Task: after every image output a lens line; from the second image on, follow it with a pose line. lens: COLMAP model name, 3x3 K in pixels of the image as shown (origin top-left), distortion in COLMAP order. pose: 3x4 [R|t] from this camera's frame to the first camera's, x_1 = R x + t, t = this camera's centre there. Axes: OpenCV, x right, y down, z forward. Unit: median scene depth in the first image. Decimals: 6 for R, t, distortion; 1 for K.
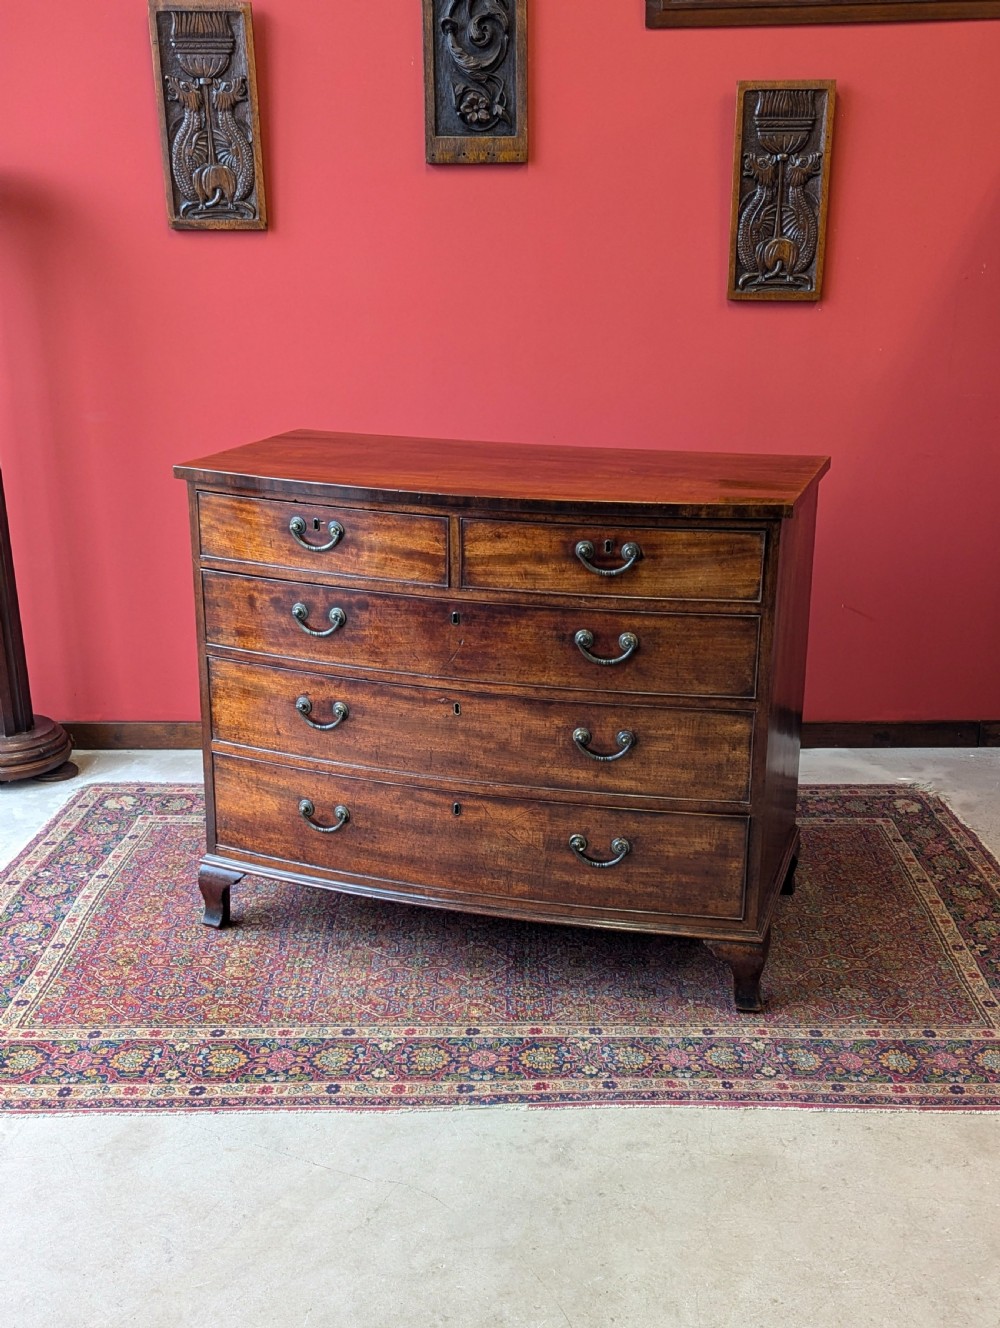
lens RADIAL K [[1484.4, 0, 522.9], [0, 1484.4, 667.2], [0, 0, 1]] dist [0.052518, -0.031969]
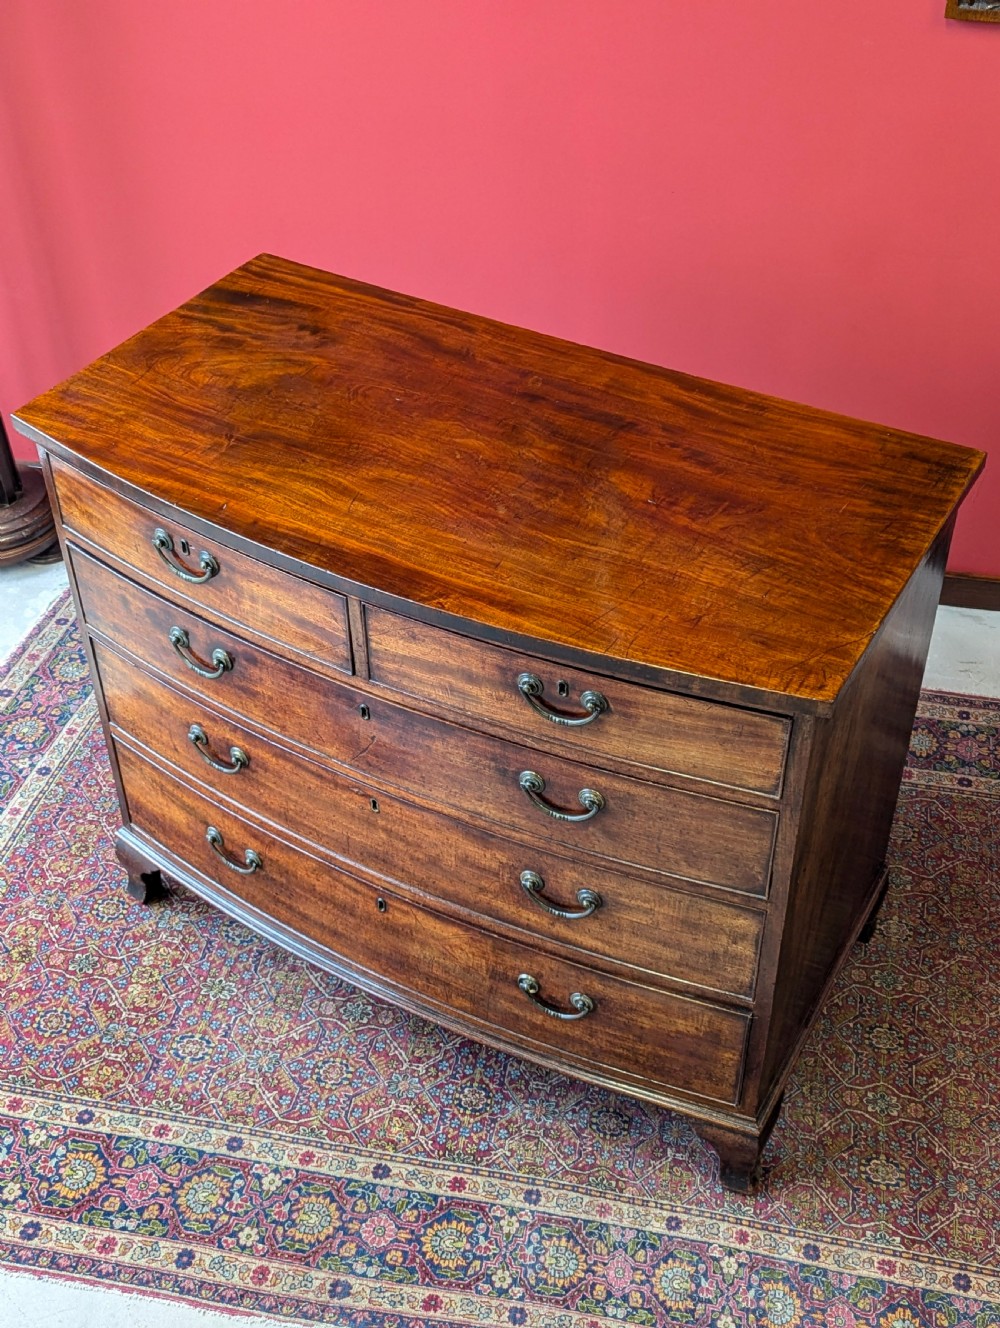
lens RADIAL K [[1562.1, 0, 552.3], [0, 1562.1, 590.0], [0, 0, 1]] dist [0.017511, 0.041817]
pose [[0.980125, 0.122797, -0.155806, 0.147484], [-0.057285, 0.927124, 0.370350, -0.358733], [0.189929, -0.354064, 0.915732, 0.349054]]
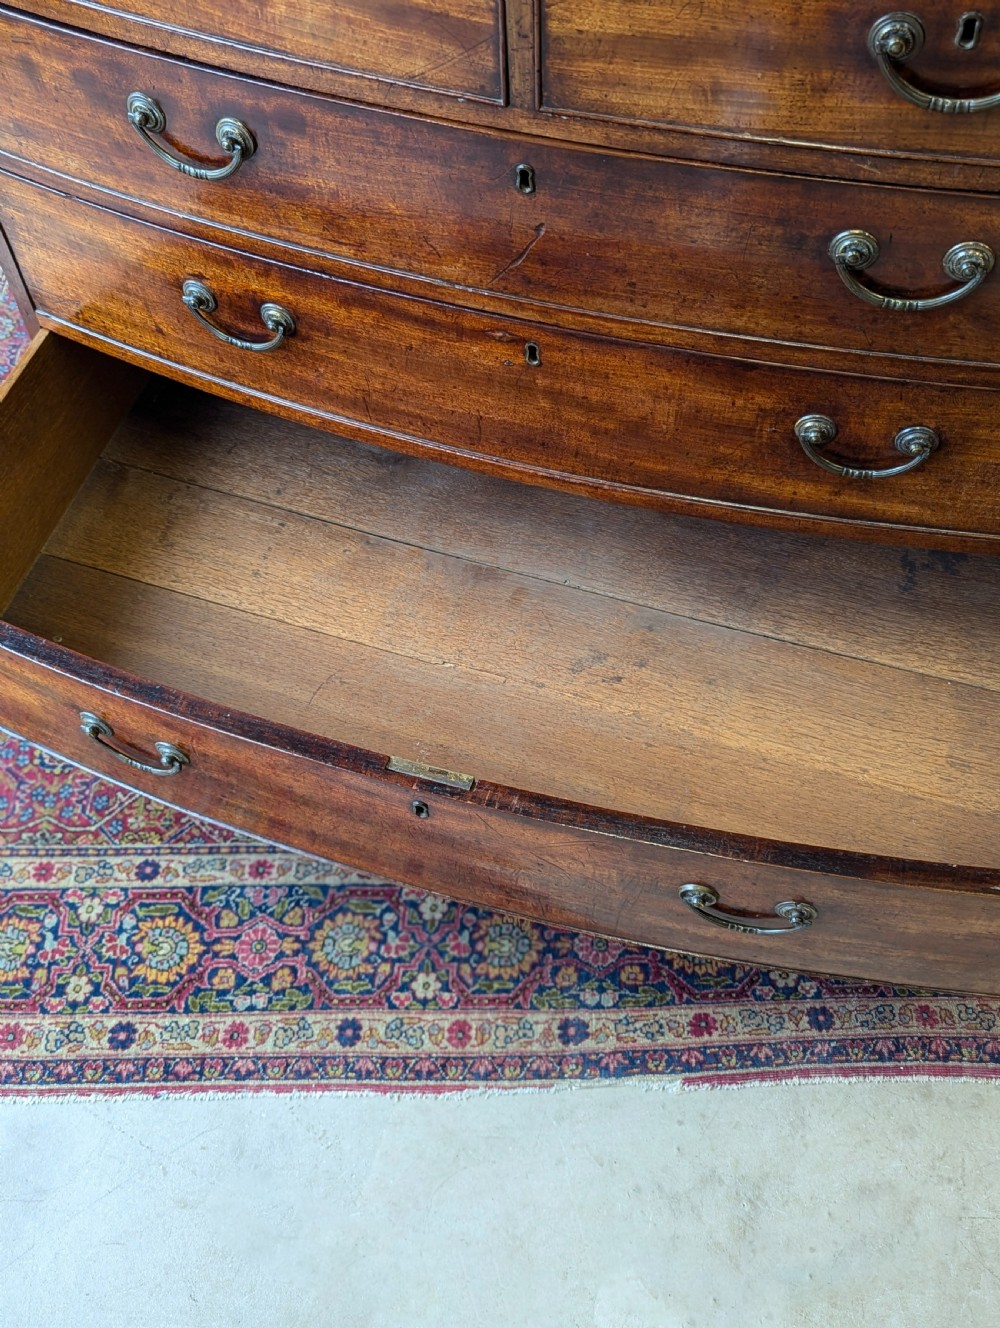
lens RADIAL K [[1427.6, 0, 514.3], [0, 1427.6, 663.7], [0, 0, 1]] dist [0.041727, -0.016306]
pose [[0.999114, -0.014344, -0.039559, -0.034349], [0.036260, 0.770475, 0.636438, -0.173851], [0.021350, -0.637309, 0.770313, 0.606794]]
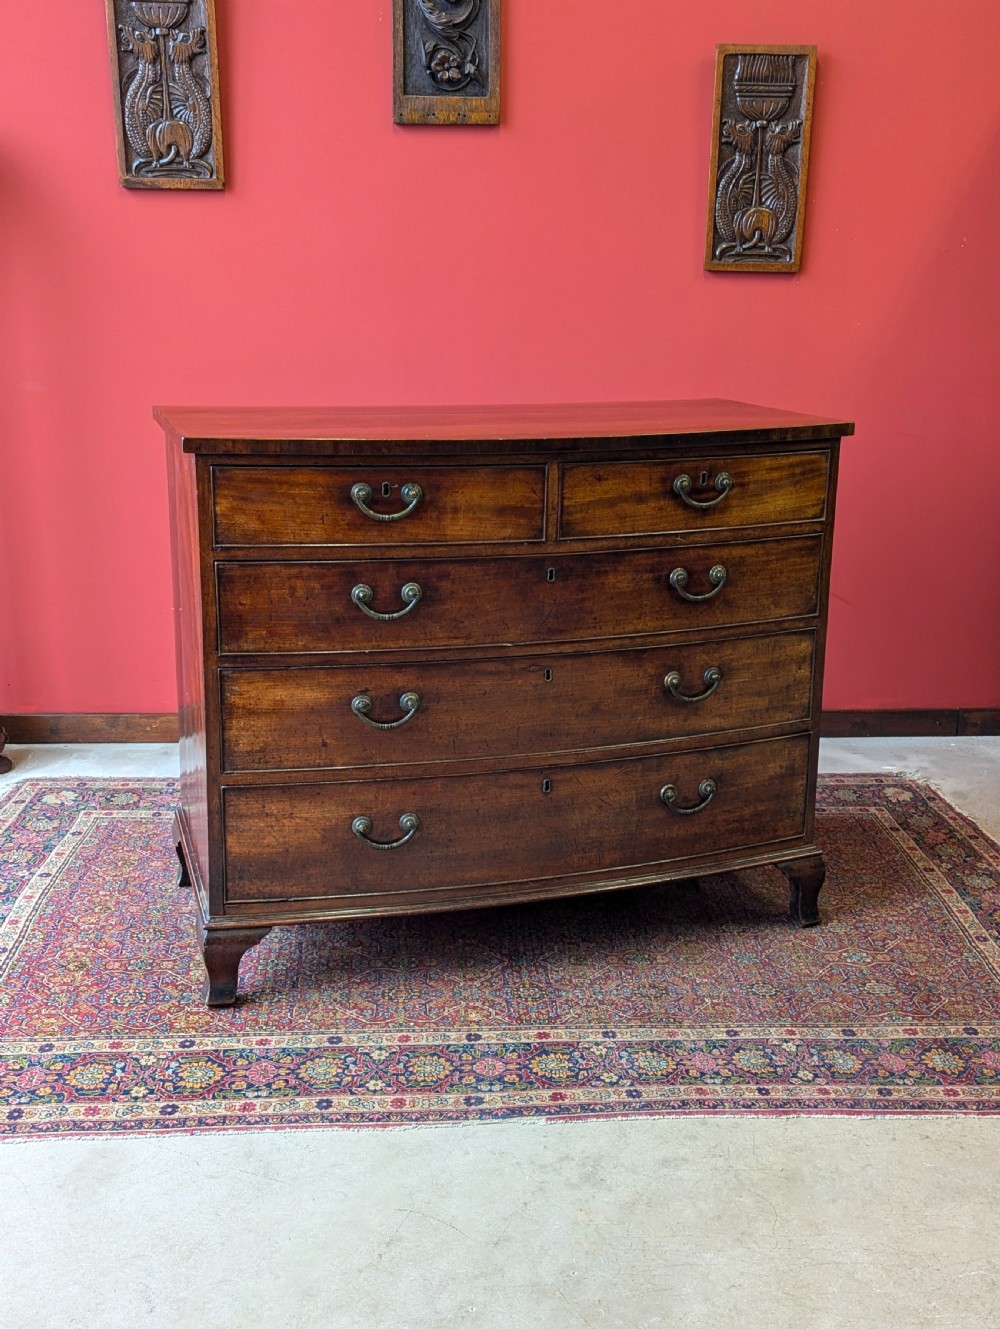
lens RADIAL K [[1446.5, 0, 505.6], [0, 1446.5, 623.3], [0, 0, 1]] dist [0.028355, 0.028869]
pose [[0.998271, -0.000537, 0.058777, -0.064801], [0.003273, 0.998915, -0.046458, 0.035141], [-0.058688, 0.046570, 0.997189, 0.111734]]
